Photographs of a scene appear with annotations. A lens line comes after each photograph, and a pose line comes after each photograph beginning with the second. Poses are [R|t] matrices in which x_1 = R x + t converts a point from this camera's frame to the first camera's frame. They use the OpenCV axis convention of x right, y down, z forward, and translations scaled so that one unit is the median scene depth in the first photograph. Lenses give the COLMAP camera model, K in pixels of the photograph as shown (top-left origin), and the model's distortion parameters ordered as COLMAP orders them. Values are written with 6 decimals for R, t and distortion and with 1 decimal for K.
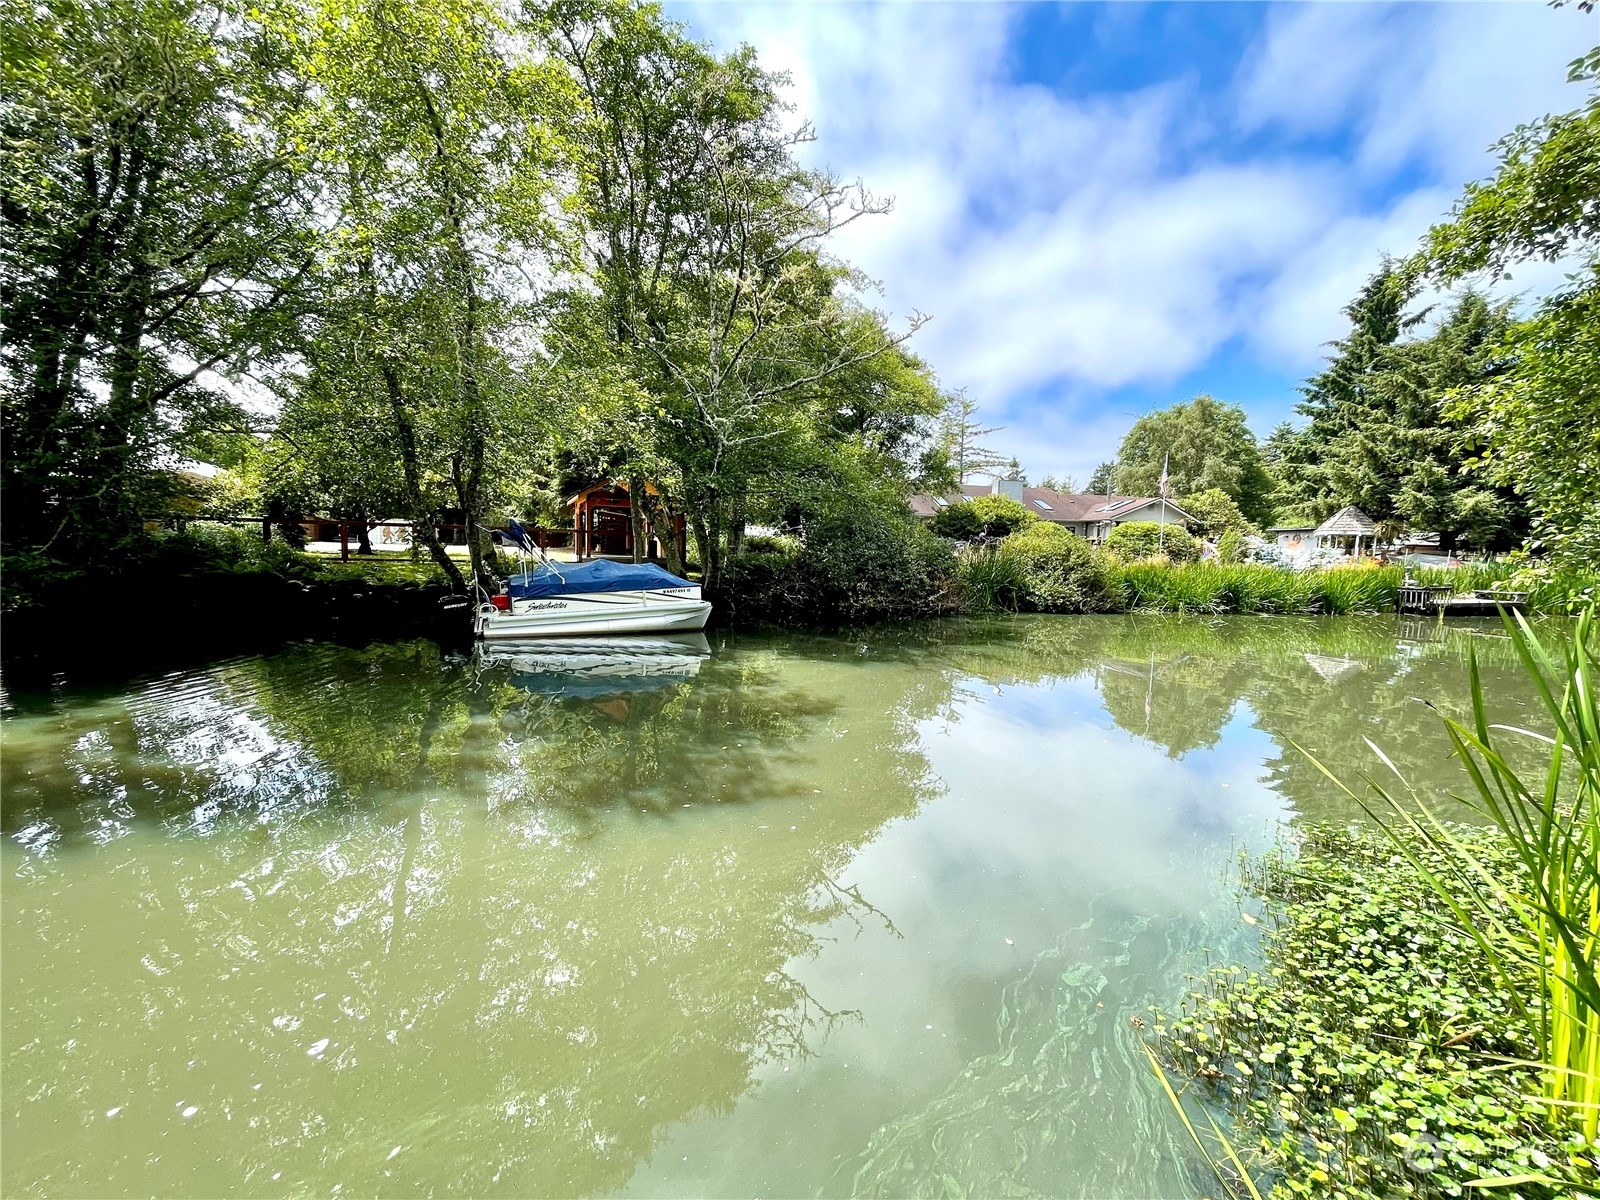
lens RADIAL K [[660.4, 0, 795.7], [0, 660.4, 605.3], [0, 0, 1]] dist [-0.020524, -0.000053]
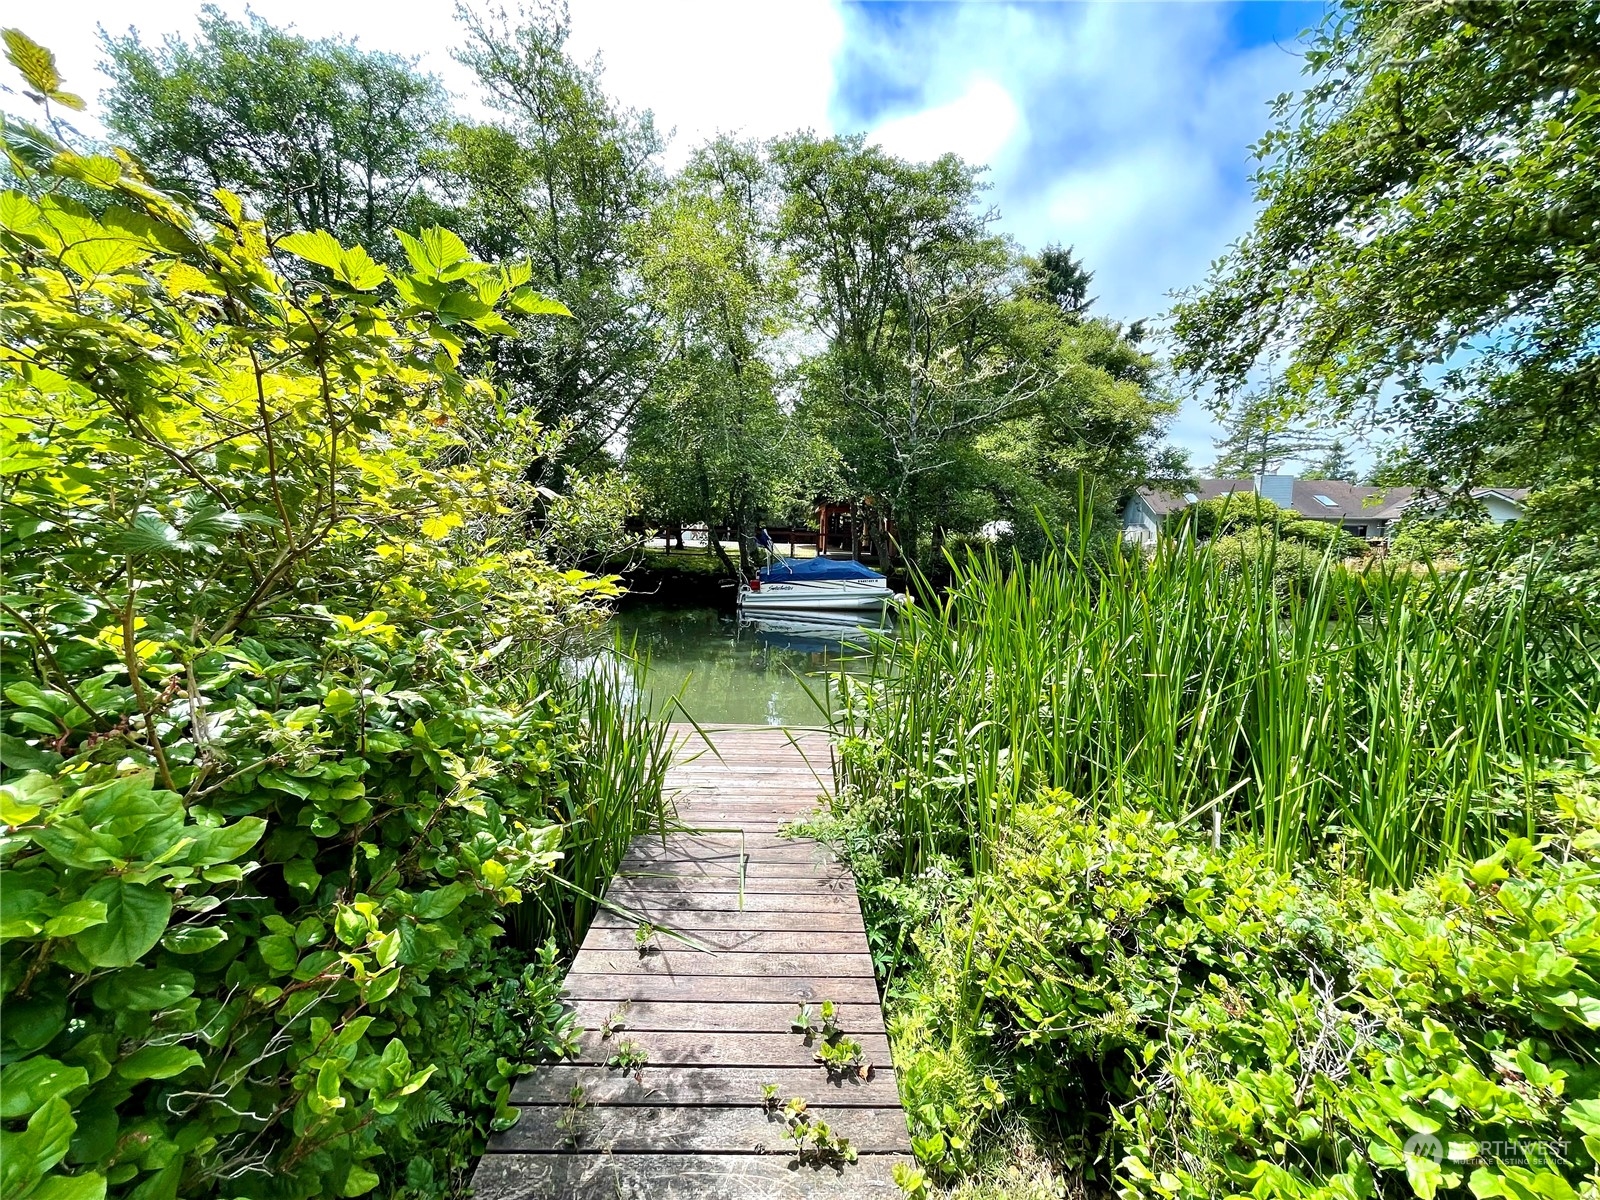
lens RADIAL K [[645.0, 0, 800.0], [0, 645.0, 600.0], [0, 0, 1]] dist [-0.000960, 0.000087]
pose [[0.918894, 0.046296, -0.391778, 0.176541], [-0.043598, 0.998924, 0.015785, 0.002482], [0.392088, 0.002576, 0.919924, -0.243963]]
